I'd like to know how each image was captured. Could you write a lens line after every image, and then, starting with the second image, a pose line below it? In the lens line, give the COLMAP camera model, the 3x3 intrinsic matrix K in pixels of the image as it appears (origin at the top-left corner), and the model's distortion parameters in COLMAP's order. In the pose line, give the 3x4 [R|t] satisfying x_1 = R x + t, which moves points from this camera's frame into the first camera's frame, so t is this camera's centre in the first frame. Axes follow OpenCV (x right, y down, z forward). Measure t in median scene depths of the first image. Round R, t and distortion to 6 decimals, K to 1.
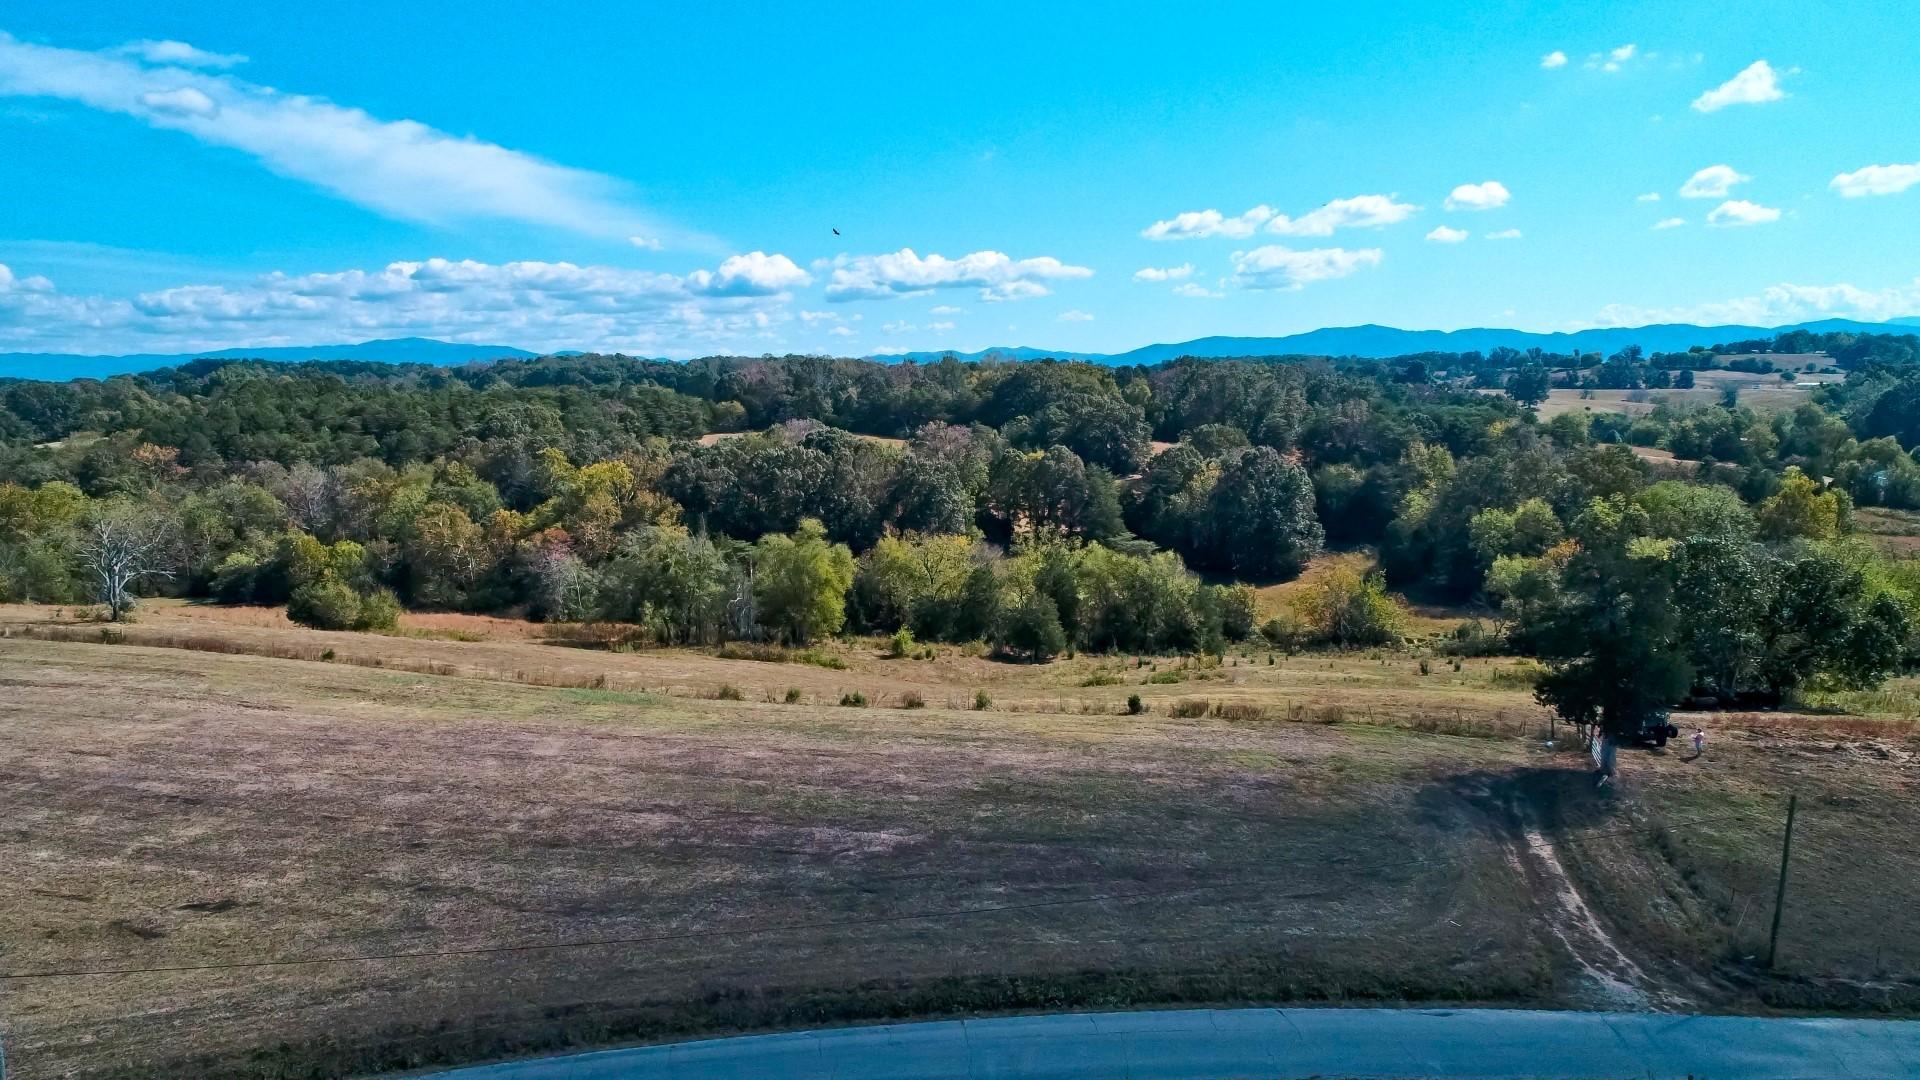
lens RADIAL K [[1276.7, 0, 952.9], [0, 1276.7, 532.4], [0, 0, 1]] dist [0.000779, -0.004231]
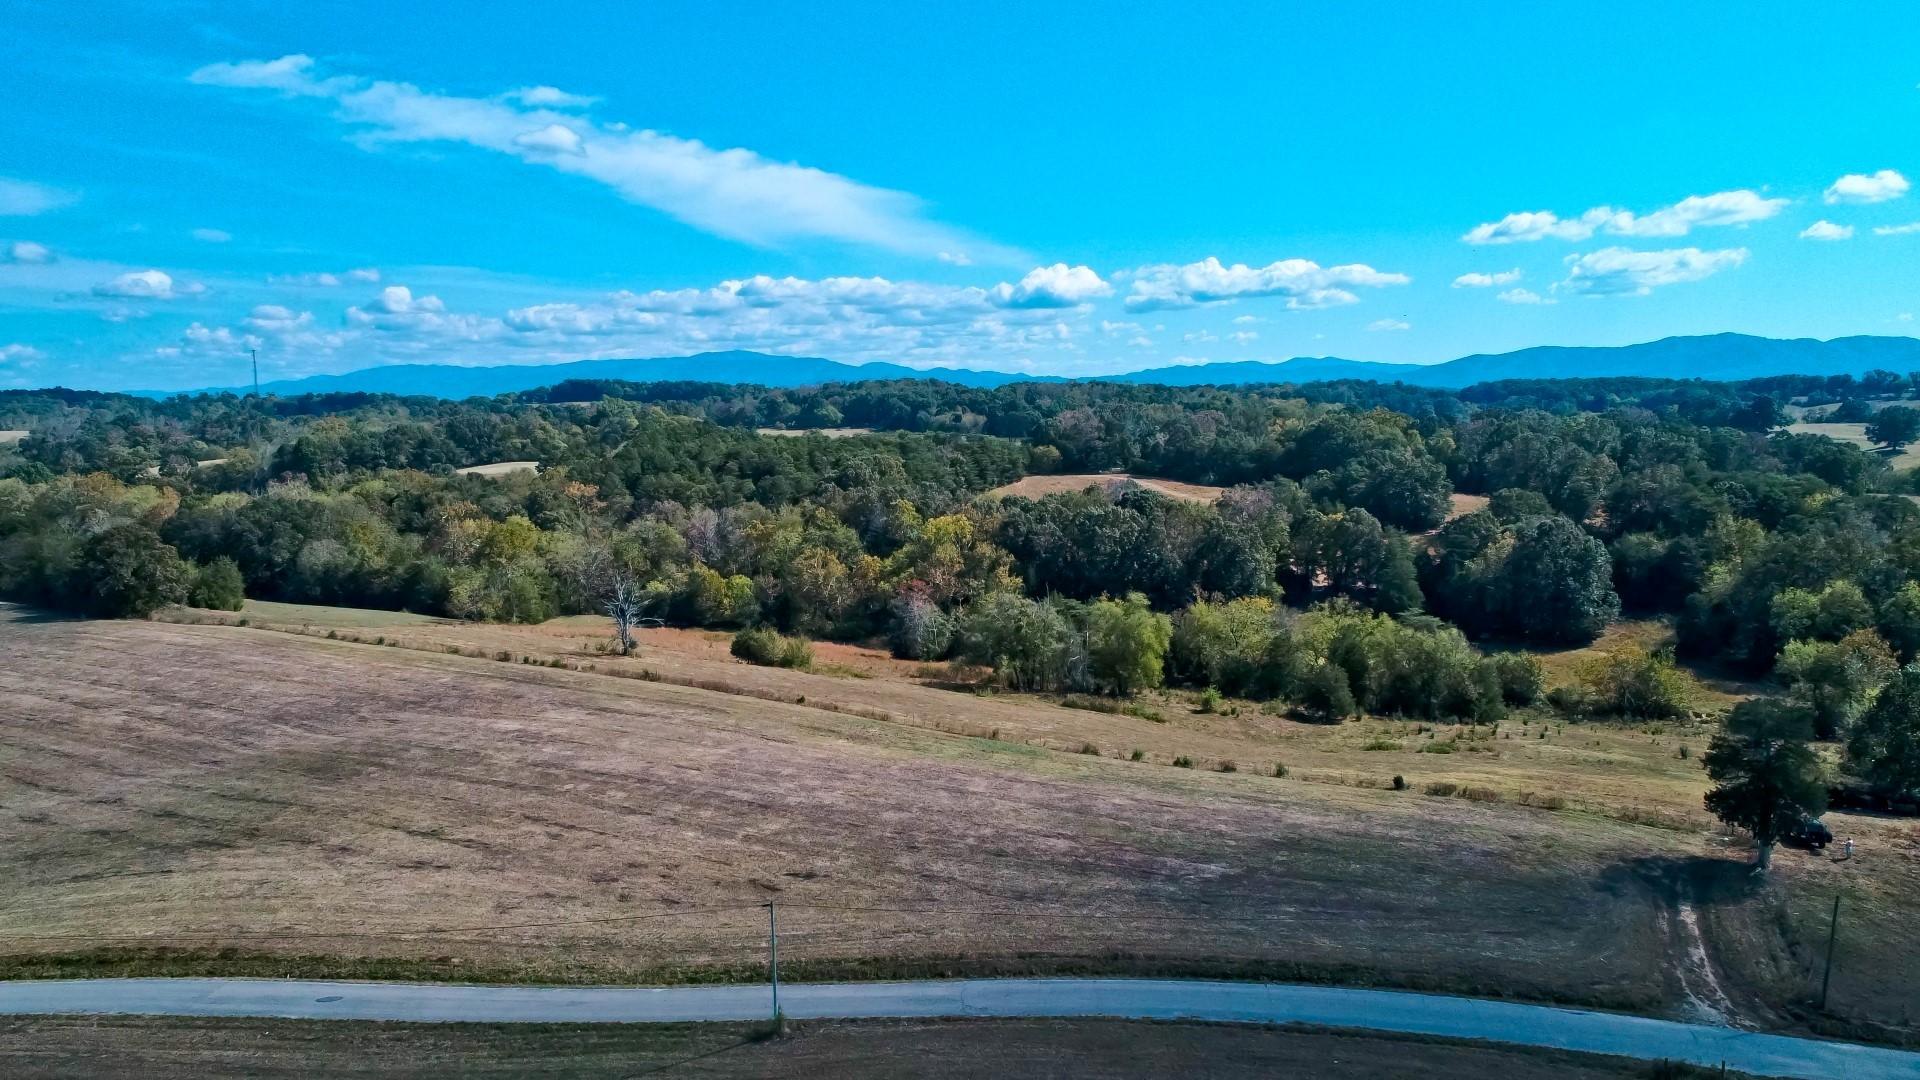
lens RADIAL K [[1276.7, 0, 951.8], [0, 1276.7, 540.6], [0, 0, 1]] dist [0.000779, -0.004231]
pose [[0.973553, 0.028969, -0.226619, -0.008873], [-0.029076, 0.999573, 0.002868, -0.054961], [0.226606, 0.003797, 0.973979, -0.207382]]
